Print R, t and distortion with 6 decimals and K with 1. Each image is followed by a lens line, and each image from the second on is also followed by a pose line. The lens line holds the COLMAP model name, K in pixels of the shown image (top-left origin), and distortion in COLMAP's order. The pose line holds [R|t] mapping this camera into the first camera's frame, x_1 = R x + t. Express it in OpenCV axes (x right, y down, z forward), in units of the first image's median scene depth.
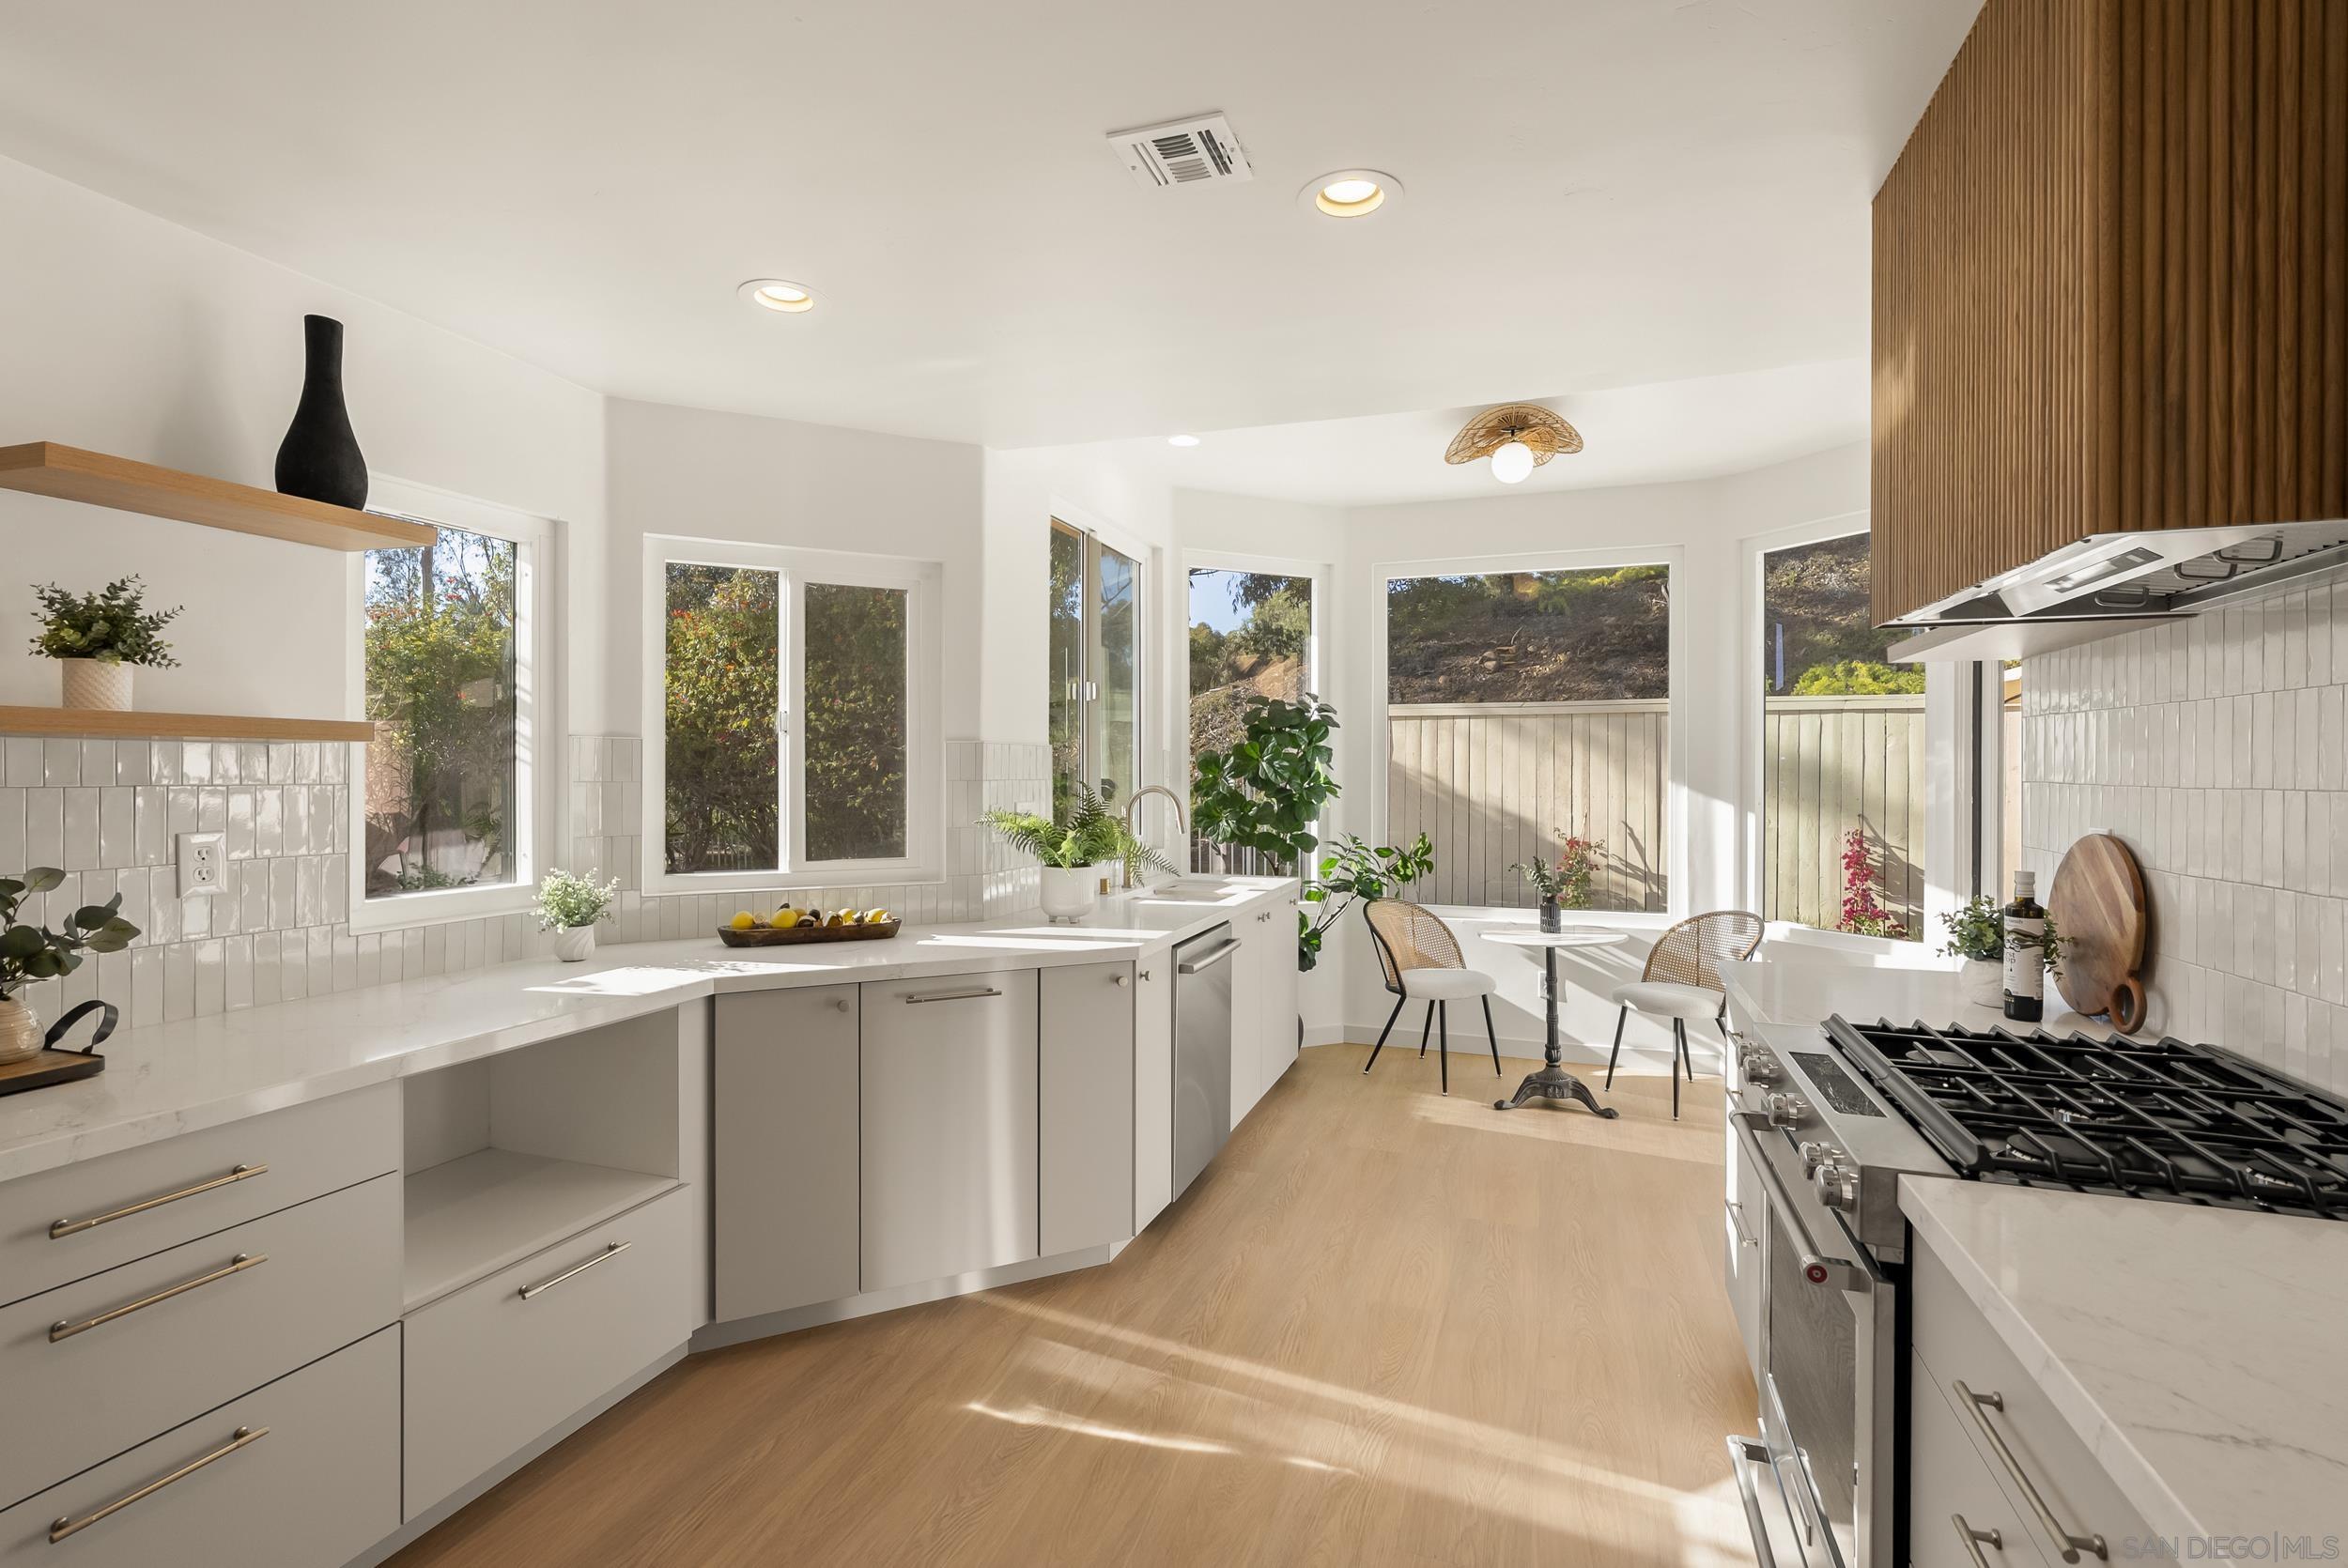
lens RADIAL K [[1059.1, 0, 1174.0], [0, 1059.1, 784.0], [0, 0, 1]] dist [-0.000733, 0.000174]
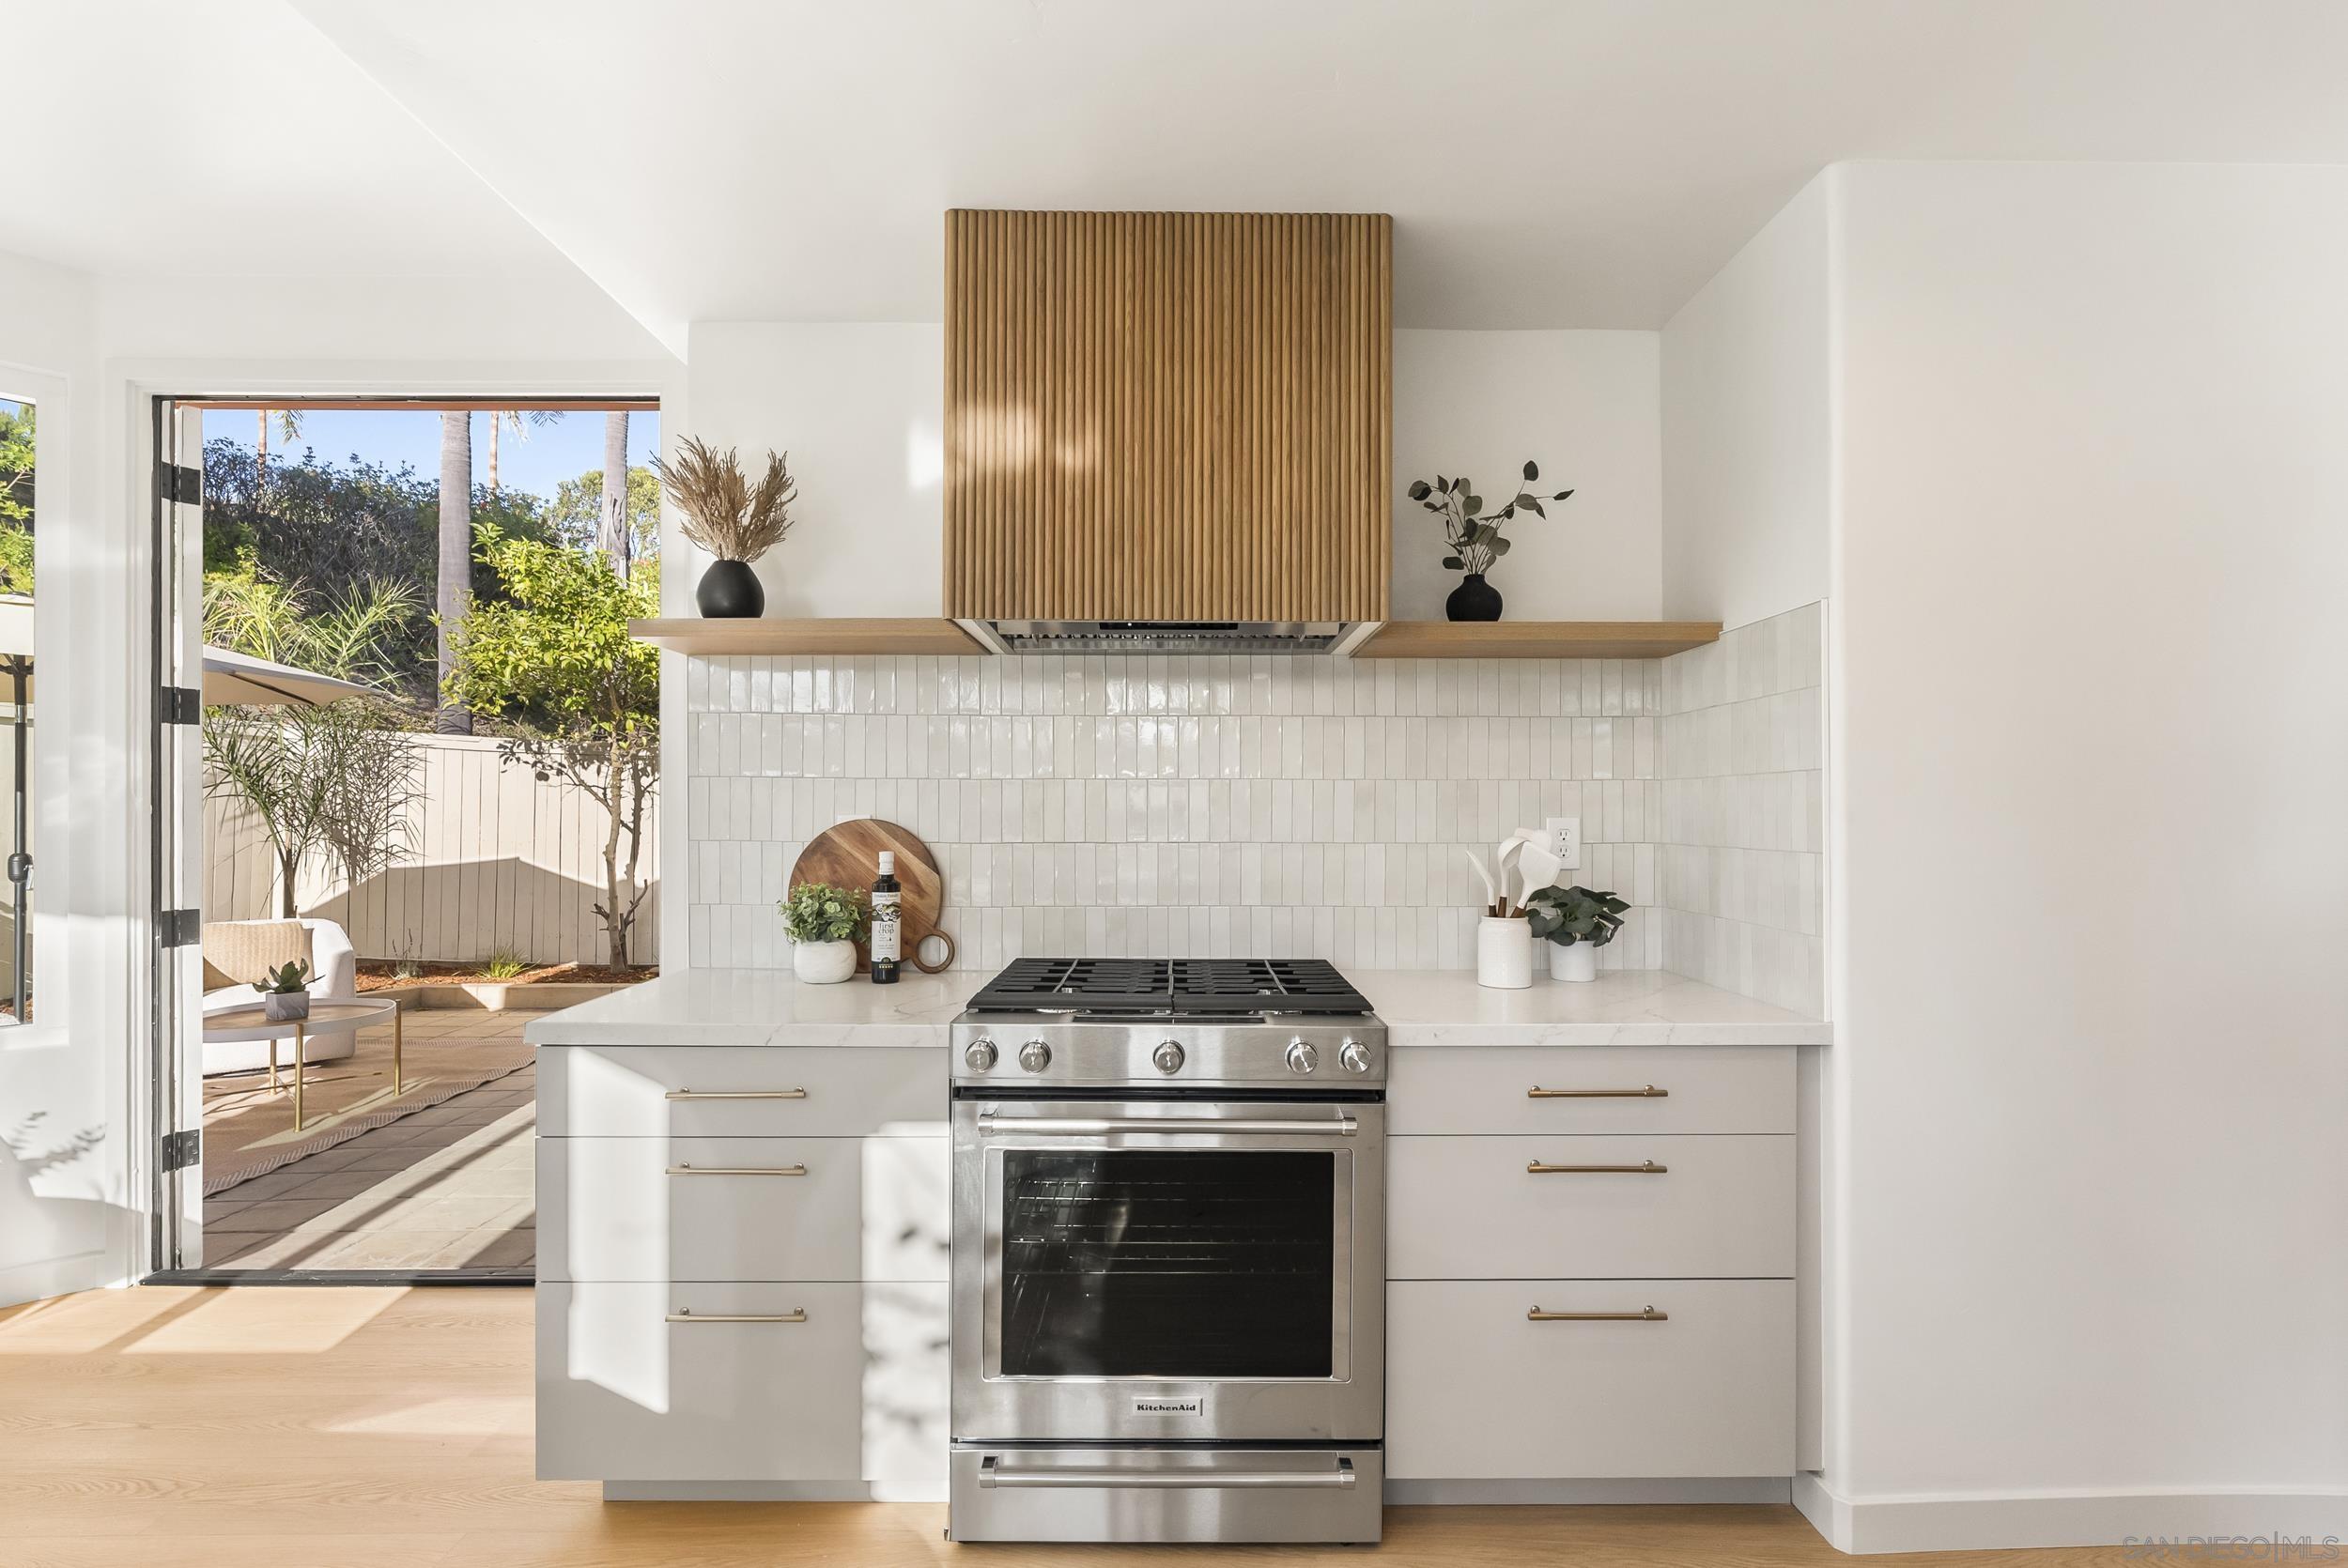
lens RADIAL K [[1072.5, 0, 1174.9], [0, 1072.5, 807.8], [0, 0, 1]] dist [-0.001231, -0.000255]
pose [[-0.327819, 0.002722, 0.944737, -0.165625], [0.009135, 0.999958, 0.000288, 0.015502], [-0.944696, 0.008725, -0.327830, 0.470062]]
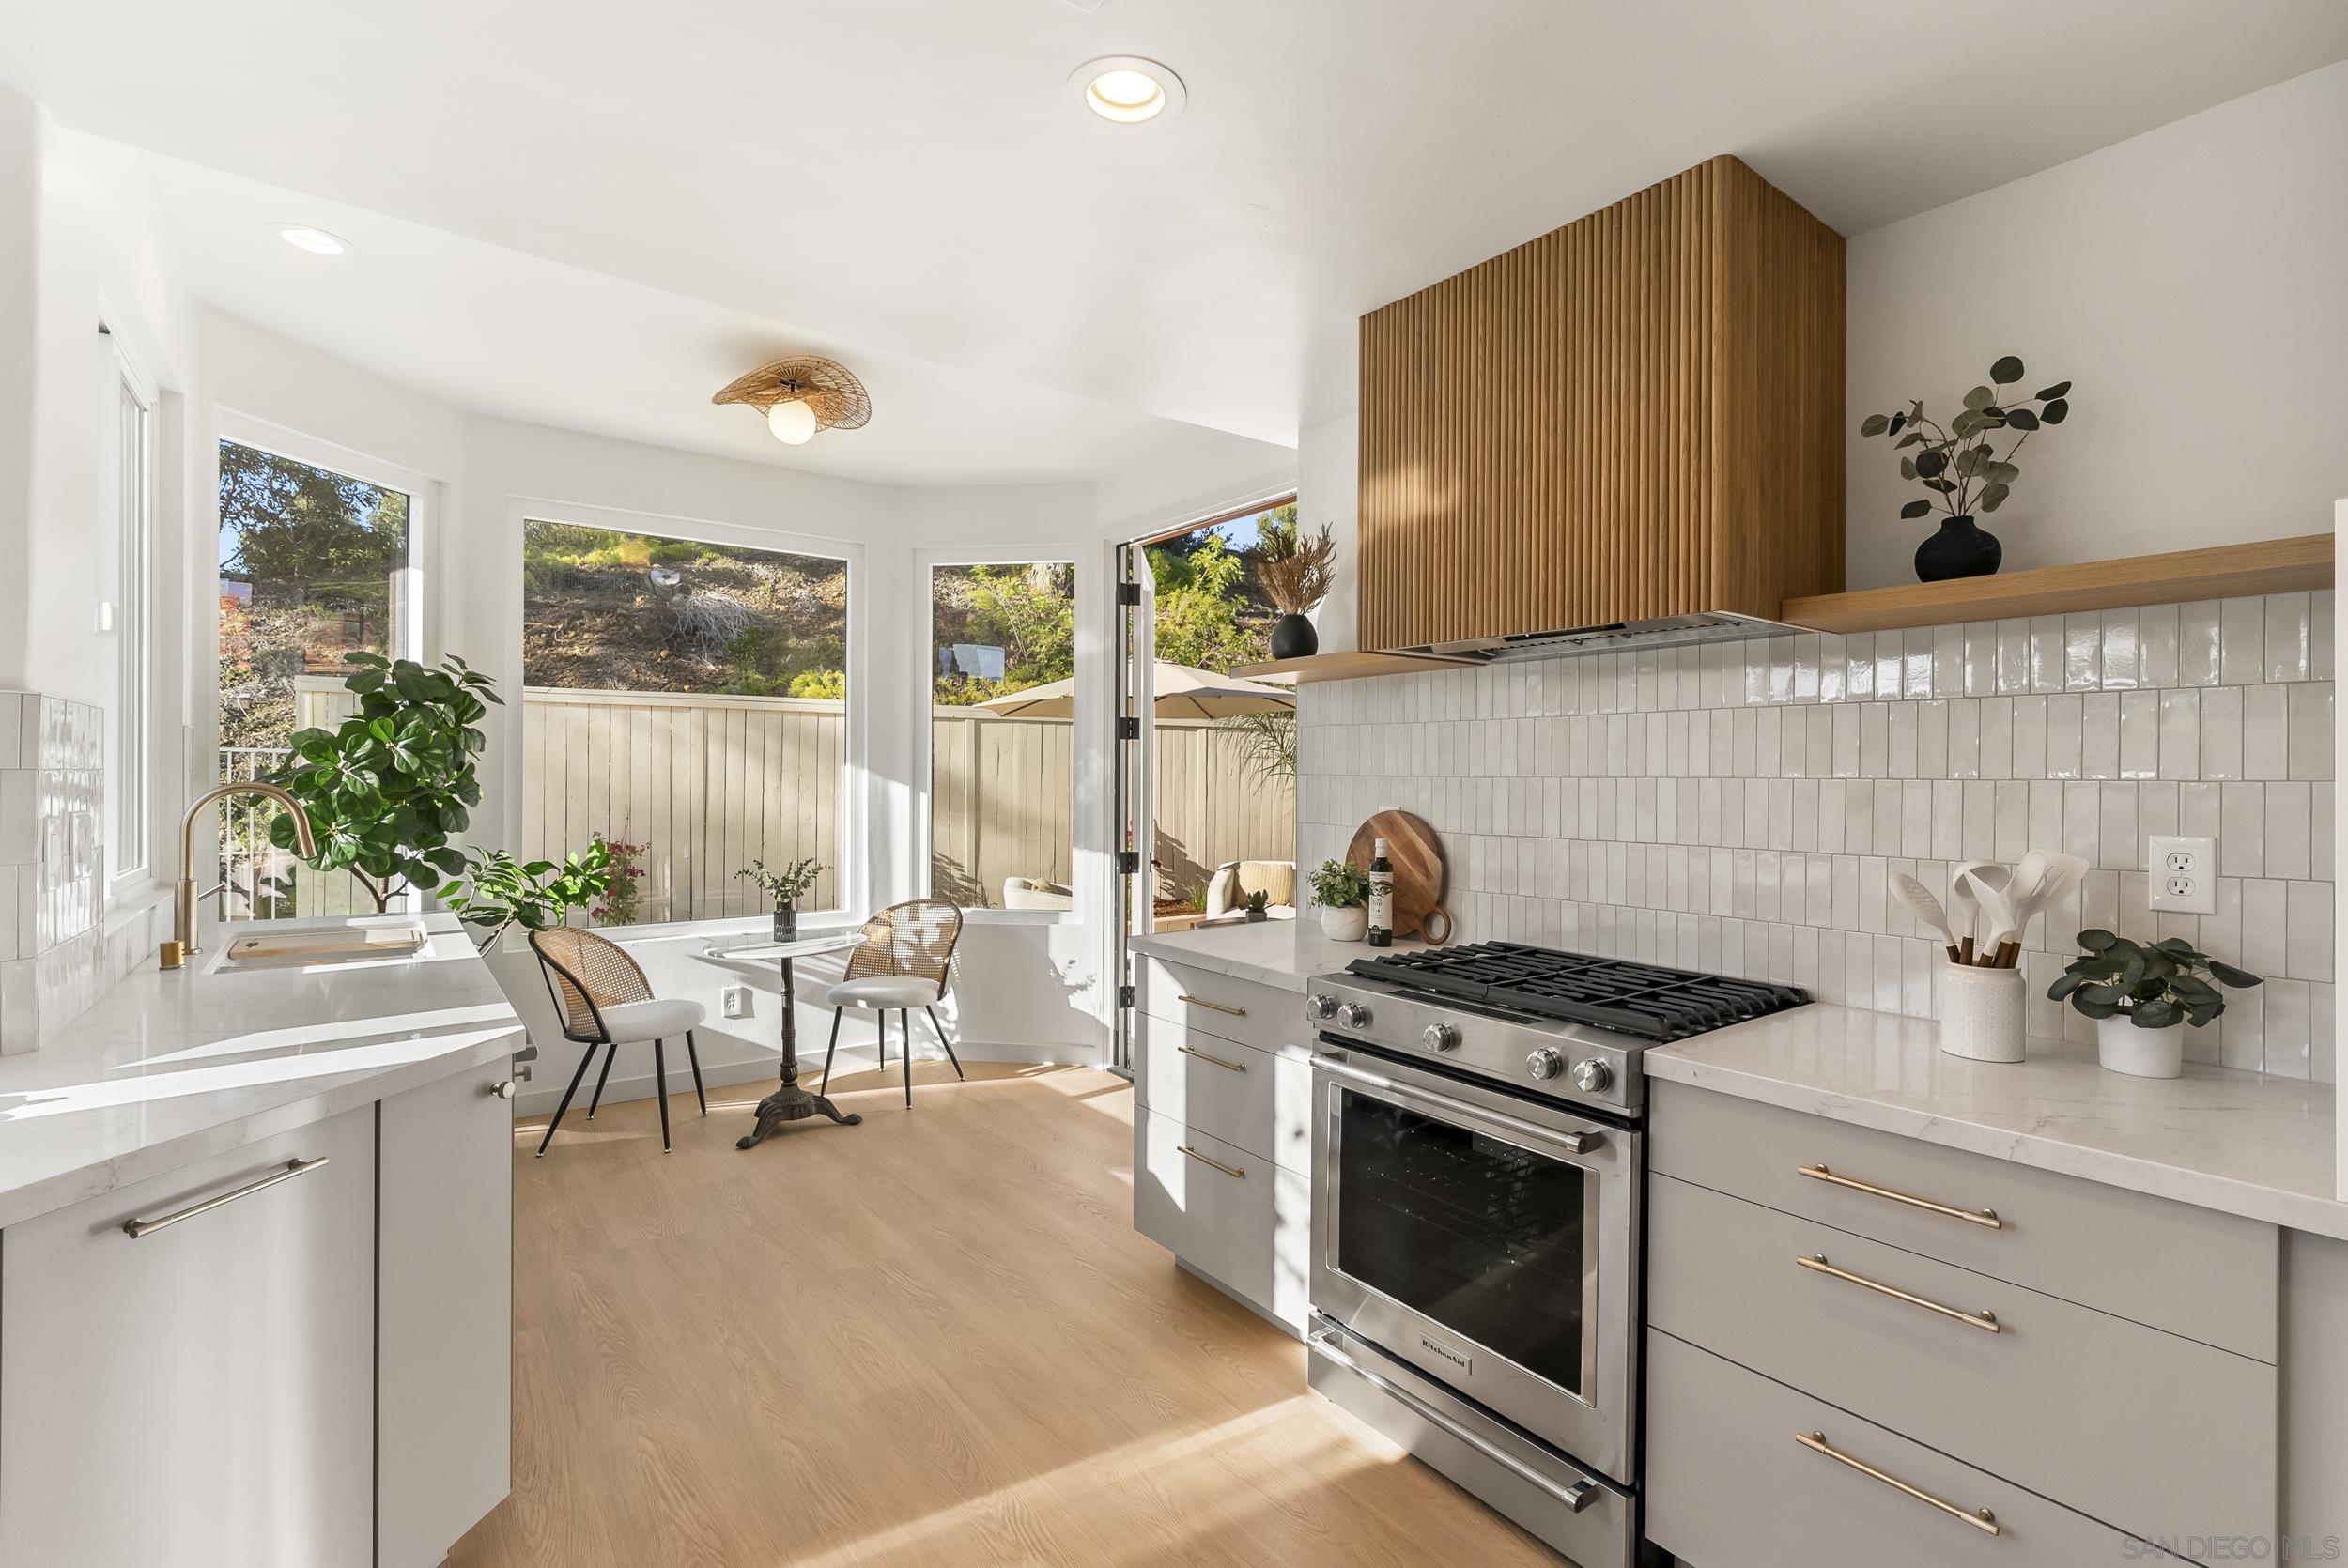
lens RADIAL K [[1059.1, 0, 1174.0], [0, 1059.1, 784.0], [0, 0, 1]] dist [-0.000733, 0.000174]
pose [[0.556254, -0.001958, 0.831010, -0.214142], [0.002175, 0.999997, 0.000900, 0.003192], [-0.831009, 0.001307, 0.556257, 0.198034]]
